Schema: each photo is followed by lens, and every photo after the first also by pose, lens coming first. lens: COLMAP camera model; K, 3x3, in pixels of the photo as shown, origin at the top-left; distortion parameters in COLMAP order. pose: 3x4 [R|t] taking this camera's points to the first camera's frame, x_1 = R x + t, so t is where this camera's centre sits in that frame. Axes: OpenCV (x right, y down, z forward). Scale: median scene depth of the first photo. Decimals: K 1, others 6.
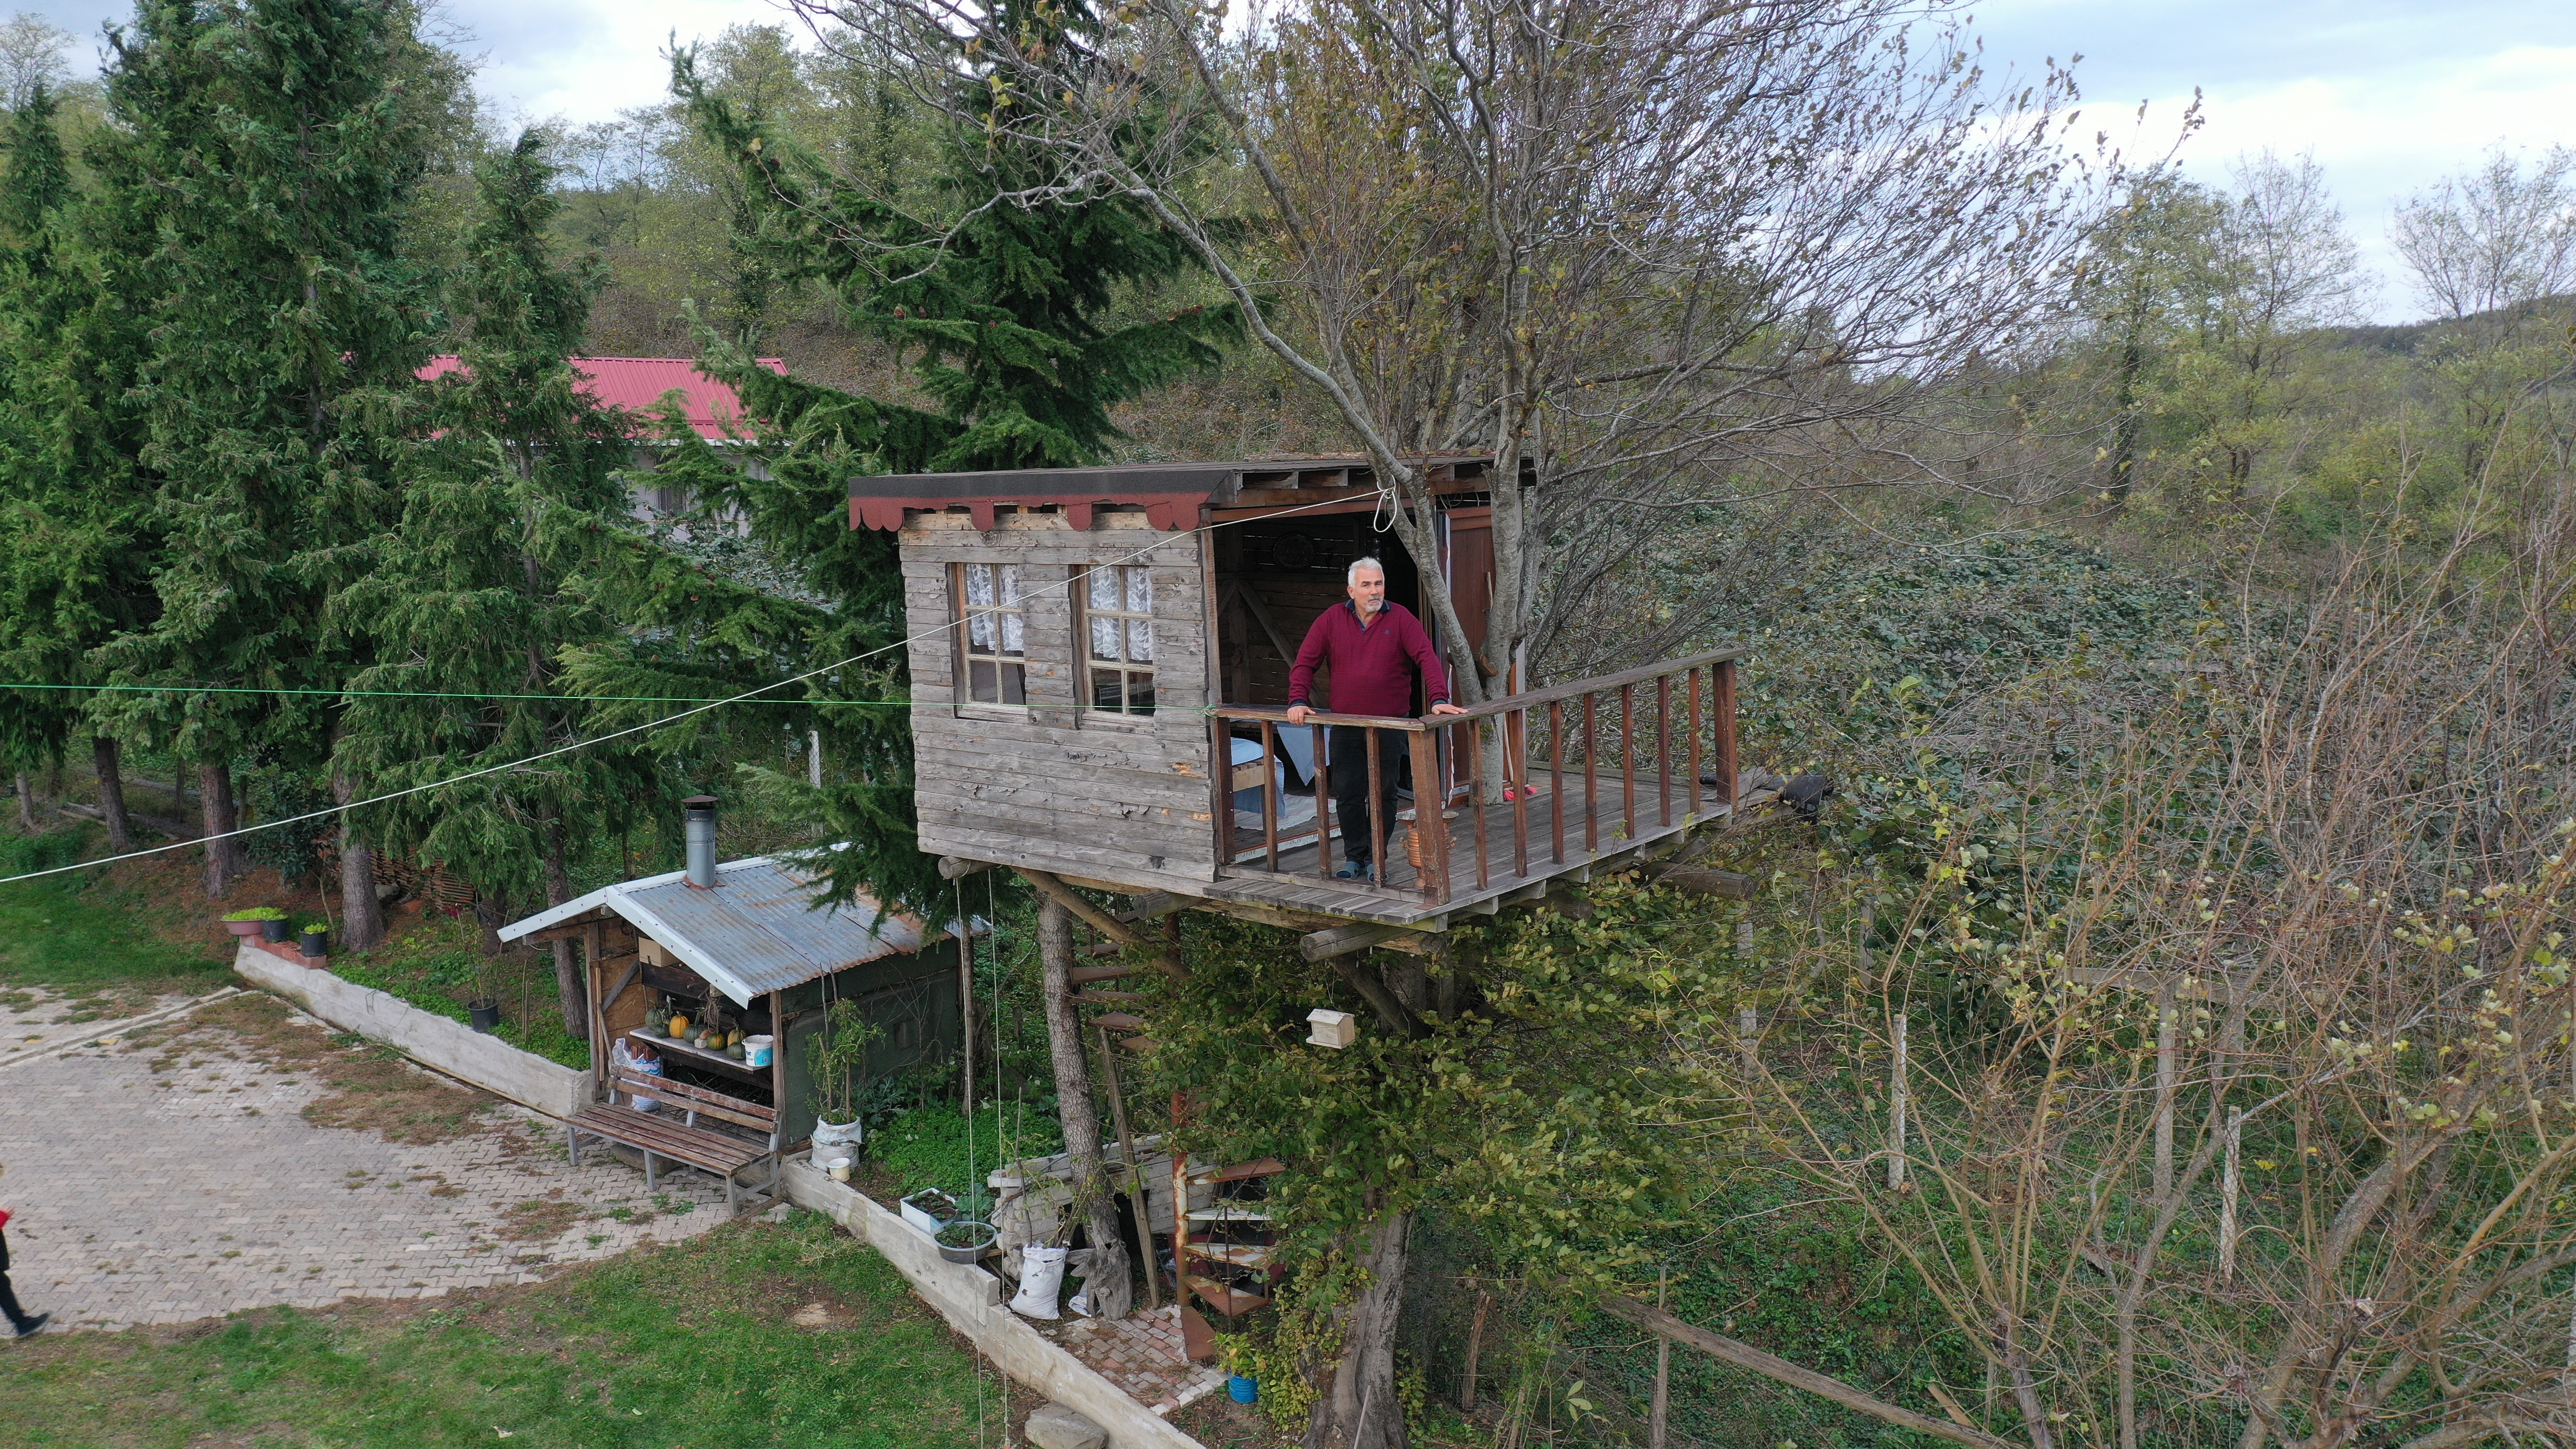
lens RADIAL K [[2080.3, 0, 1289.5], [0, 2080.3, 707.9], [0, 0, 1]] dist [0.012950, 0.014845]
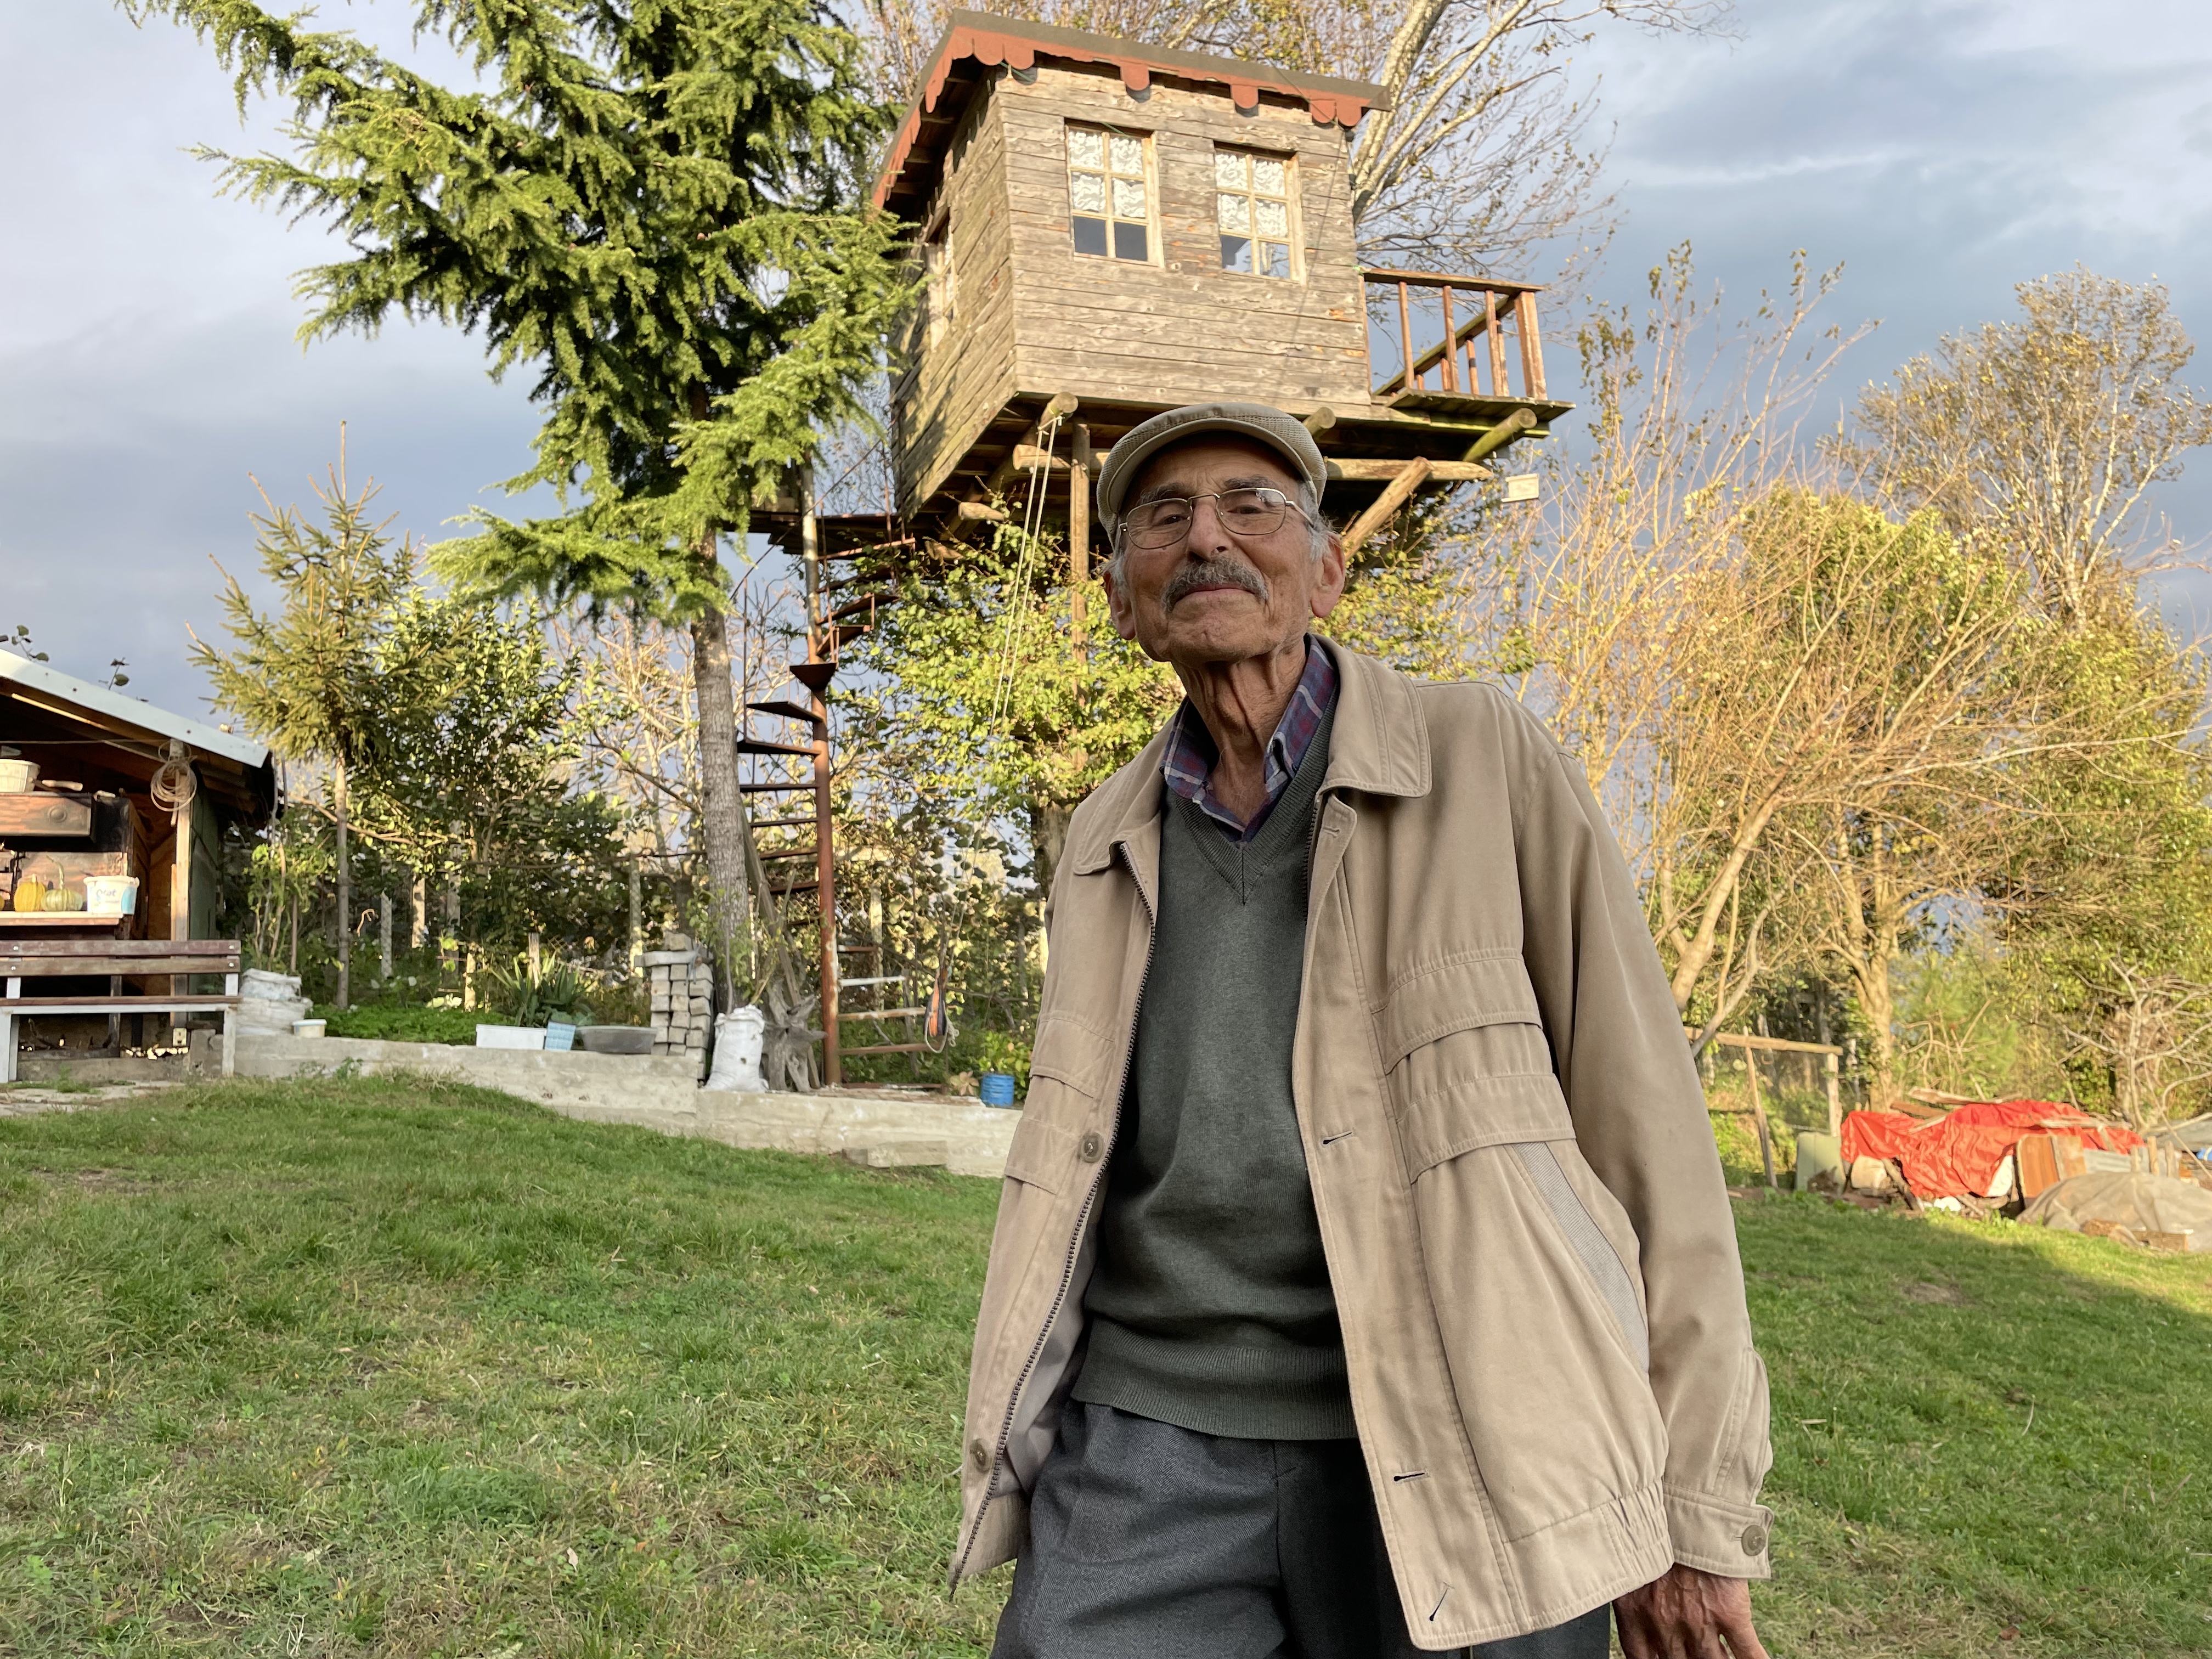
lens RADIAL K [[1705.4, 0, 1118.9], [0, 1705.4, 825.3], [0, 0, 1]] dist [0.071683, -0.082123]
pose [[0.474531, 0.100687, 0.874461, -0.658371], [0.161557, 0.966598, -0.198965, 0.340800], [-0.865286, 0.235690, 0.442414, 0.512785]]
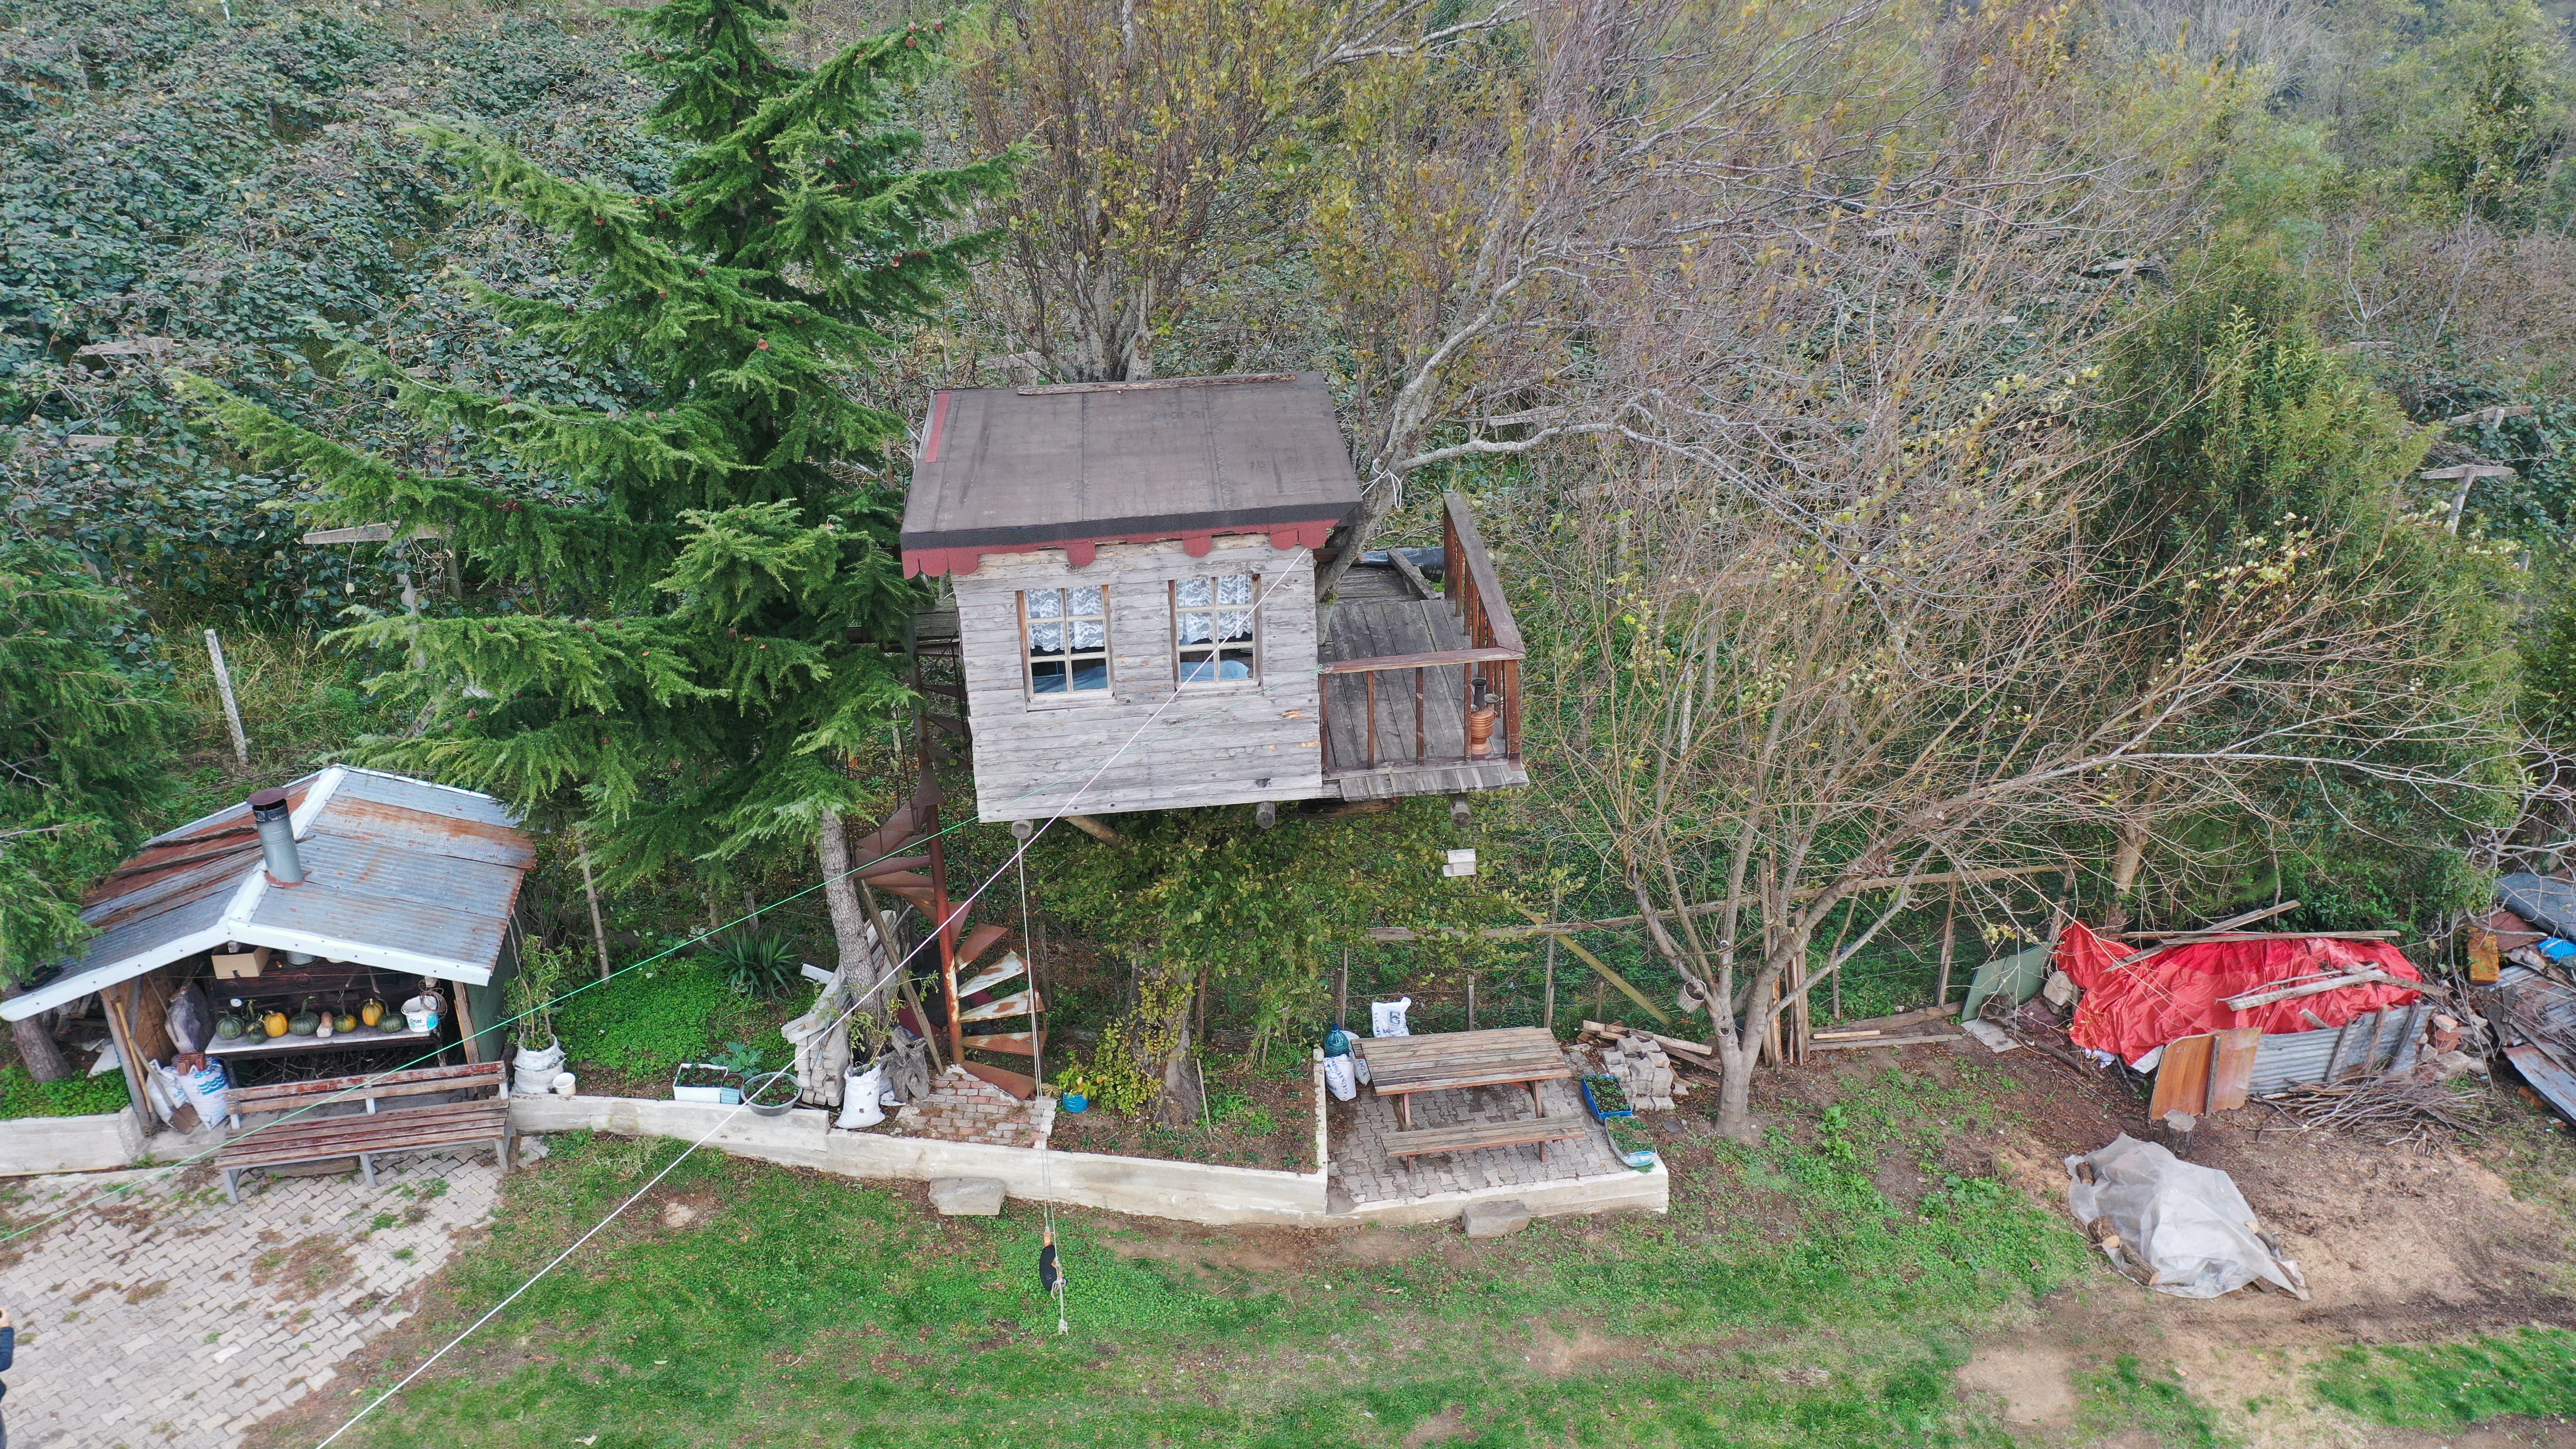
lens RADIAL K [[2080.3, 0, 1301.3], [0, 2080.3, 710.0], [0, 0, 1]] dist [0.012950, 0.014845]
pose [[0.691701, -0.312332, 0.651151, -0.622017], [0.097977, 0.933891, 0.343873, -0.292430], [-0.715507, -0.174060, 0.676575, 0.077035]]
